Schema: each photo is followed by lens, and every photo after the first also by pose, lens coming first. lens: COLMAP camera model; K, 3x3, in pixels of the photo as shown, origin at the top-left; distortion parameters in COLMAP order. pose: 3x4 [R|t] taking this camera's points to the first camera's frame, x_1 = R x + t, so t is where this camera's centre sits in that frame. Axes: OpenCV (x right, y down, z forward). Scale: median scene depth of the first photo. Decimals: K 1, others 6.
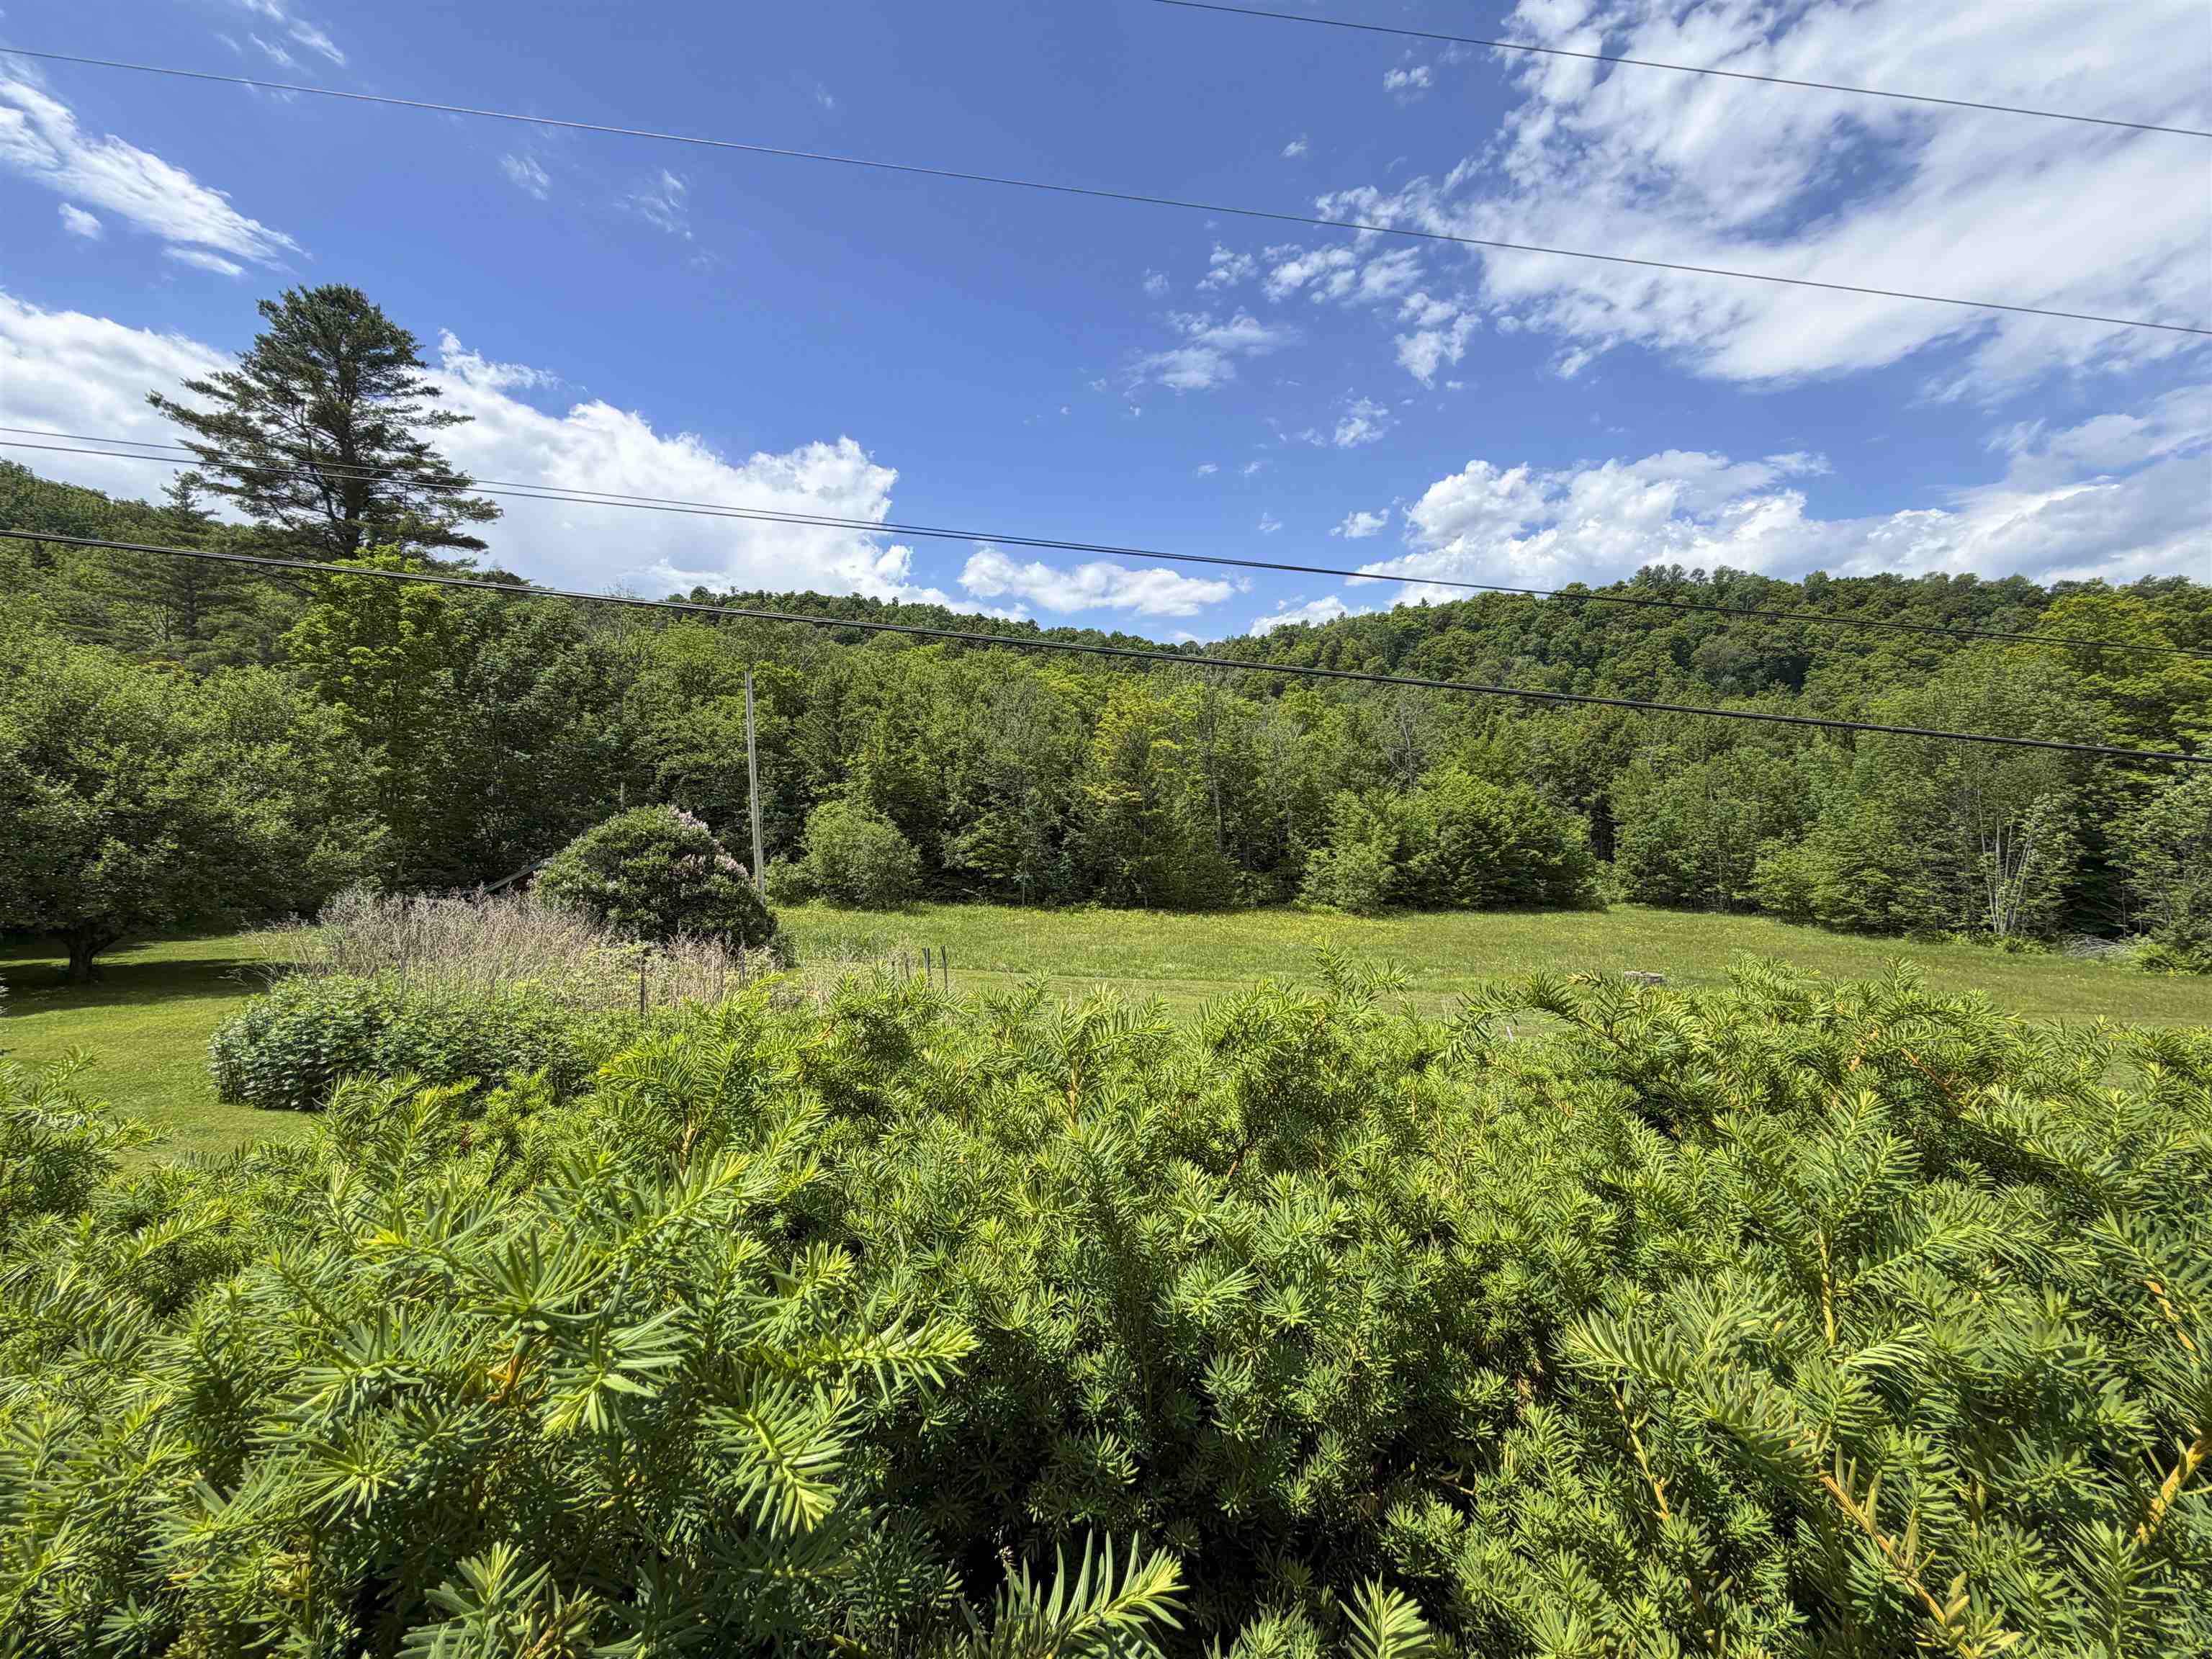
lens RADIAL K [[890.6, 0, 1110.3], [0, 890.6, 828.3], [0, 0, 1]] dist [-0.001951, 0.000553]
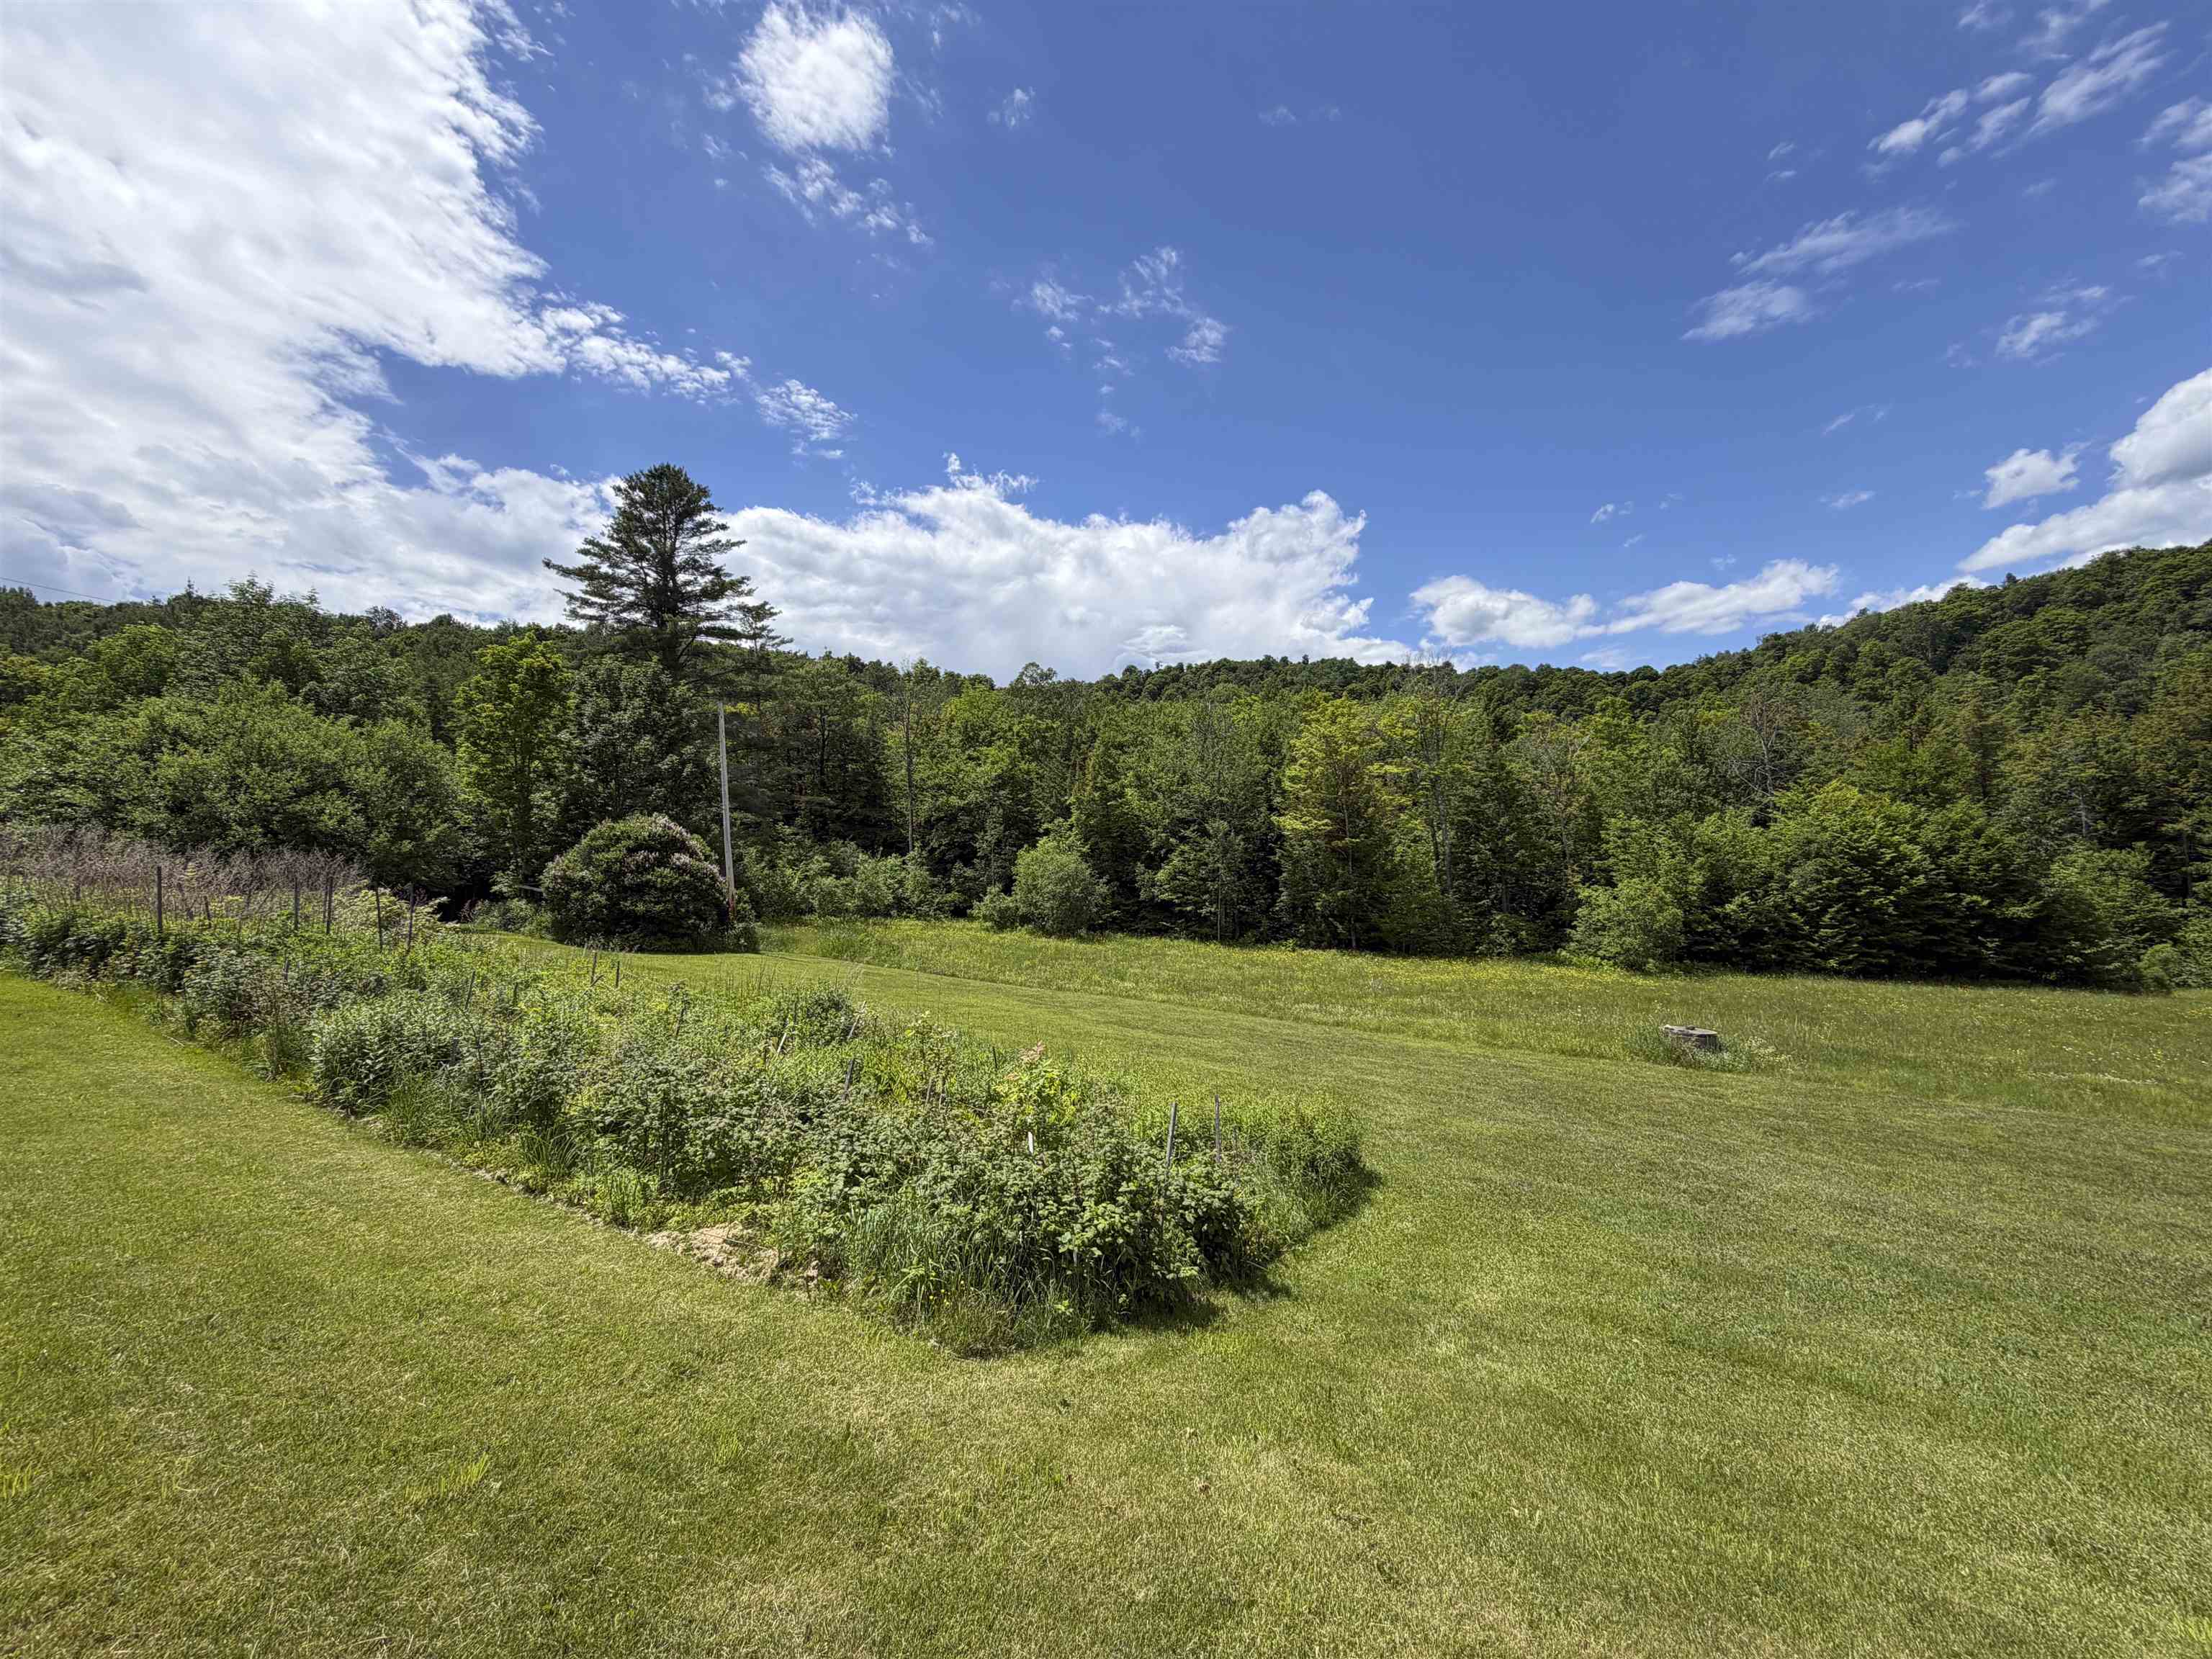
lens RADIAL K [[890.6, 0, 1094.9], [0, 890.6, 830.5], [0, 0, 1]] dist [-0.001951, 0.000553]
pose [[0.880432, -0.020588, -0.473726, 0.223572], [-0.008784, 0.998177, -0.059707, 0.023818], [0.474092, 0.056729, 0.878646, 0.075918]]
